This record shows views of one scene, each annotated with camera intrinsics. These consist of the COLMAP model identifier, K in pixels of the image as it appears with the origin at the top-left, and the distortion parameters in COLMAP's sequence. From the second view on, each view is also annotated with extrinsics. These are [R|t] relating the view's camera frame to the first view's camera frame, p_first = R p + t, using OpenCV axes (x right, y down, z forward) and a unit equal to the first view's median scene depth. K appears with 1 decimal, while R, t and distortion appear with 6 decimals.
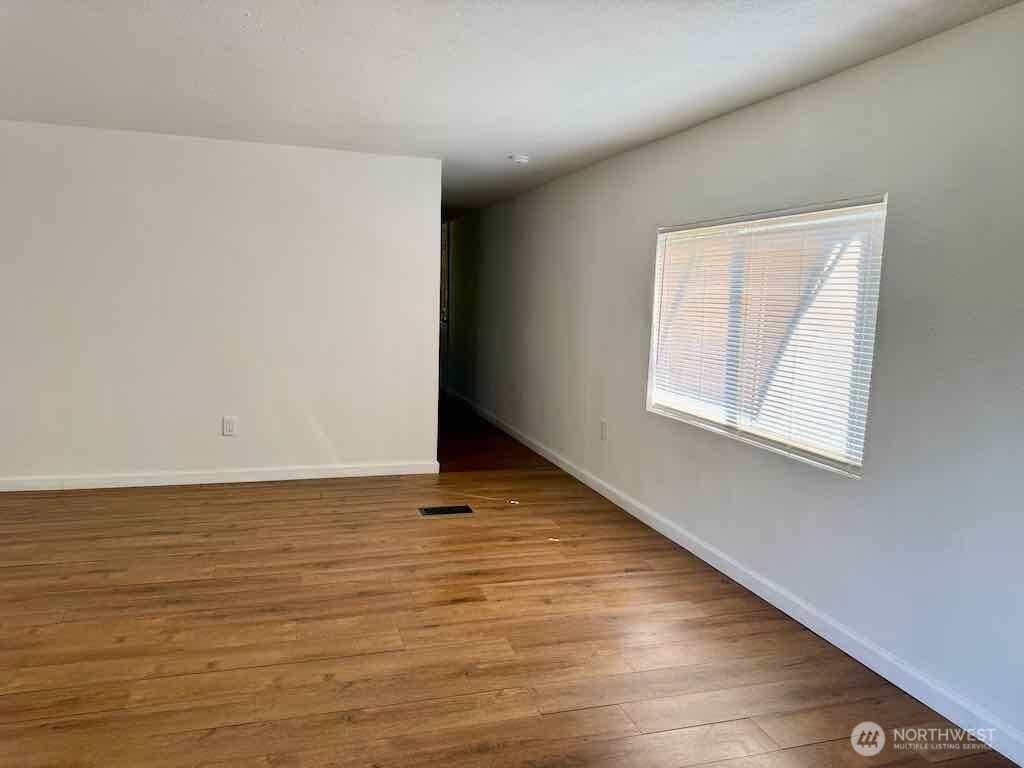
lens RADIAL K [[723.2, 0, 512.7], [0, 723.2, 393.5], [0, 0, 1]] dist [0.088362, -0.104776]
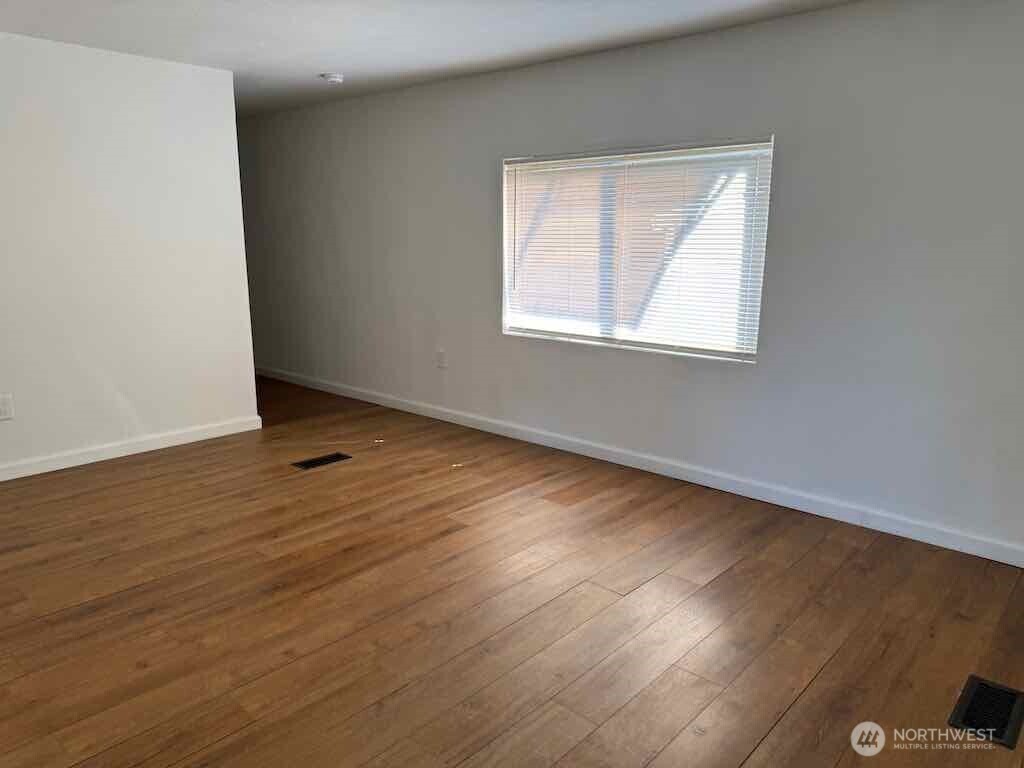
lens RADIAL K [[717.3, 0, 508.6], [0, 717.3, 389.2], [0, 0, 1]] dist [0.108710, -0.136765]
pose [[0.860471, -0.133871, 0.491597, -0.434190], [0.092319, 0.989859, 0.107965, -0.012502], [-0.501065, -0.047518, 0.864104, 0.092166]]
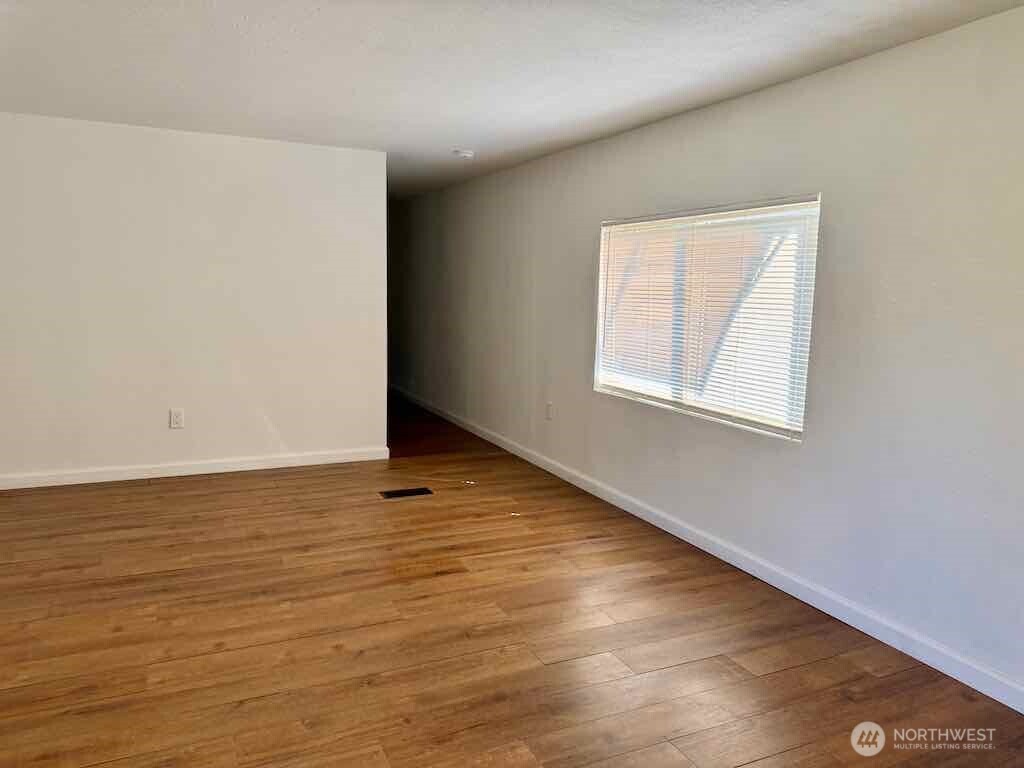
lens RADIAL K [[718.4, 0, 512.0], [0, 718.4, 384.0], [0, 0, 1]] dist [0.105715, -0.129692]
pose [[0.990521, -0.025814, 0.134917, -0.101354], [0.025487, 0.999667, 0.004152, 0.007470], [-0.134979, -0.000674, 0.990848, -0.052618]]
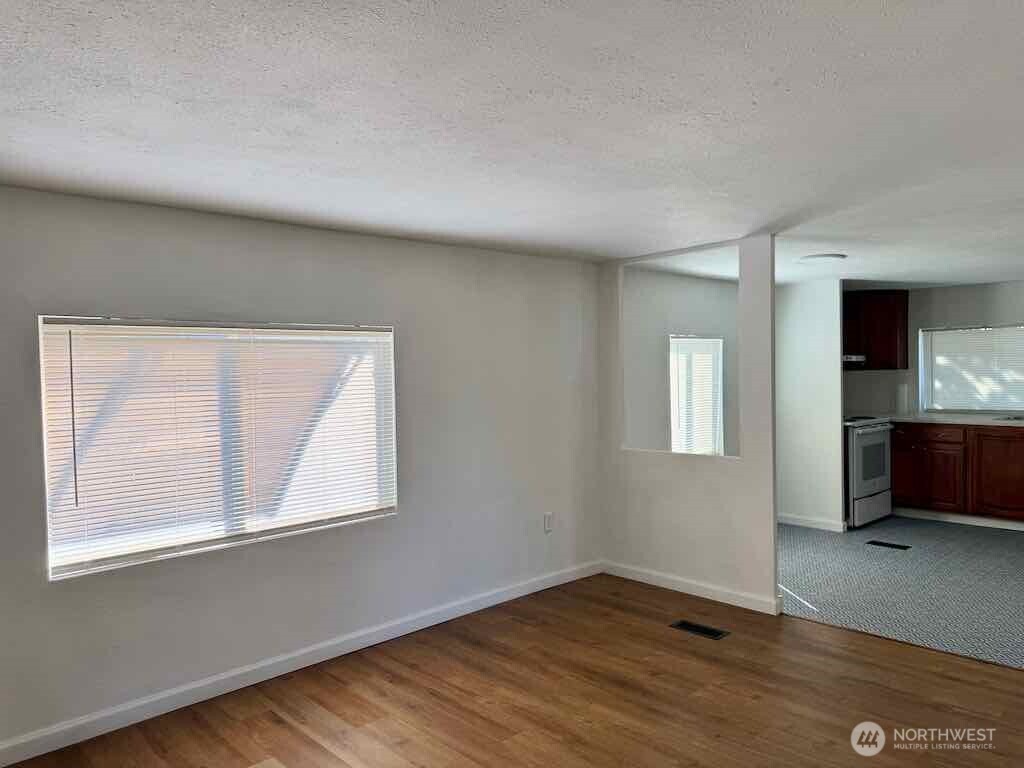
lens RADIAL K [[705.2, 0, 509.1], [0, 705.2, 386.2], [0, 0, 1]] dist [0.002902, -0.001489]
pose [[-0.429193, -0.041811, 0.902245, -0.733666], [0.134220, 0.984884, 0.109489, -0.215427], [-0.893184, 0.168091, -0.417094, 1.099366]]
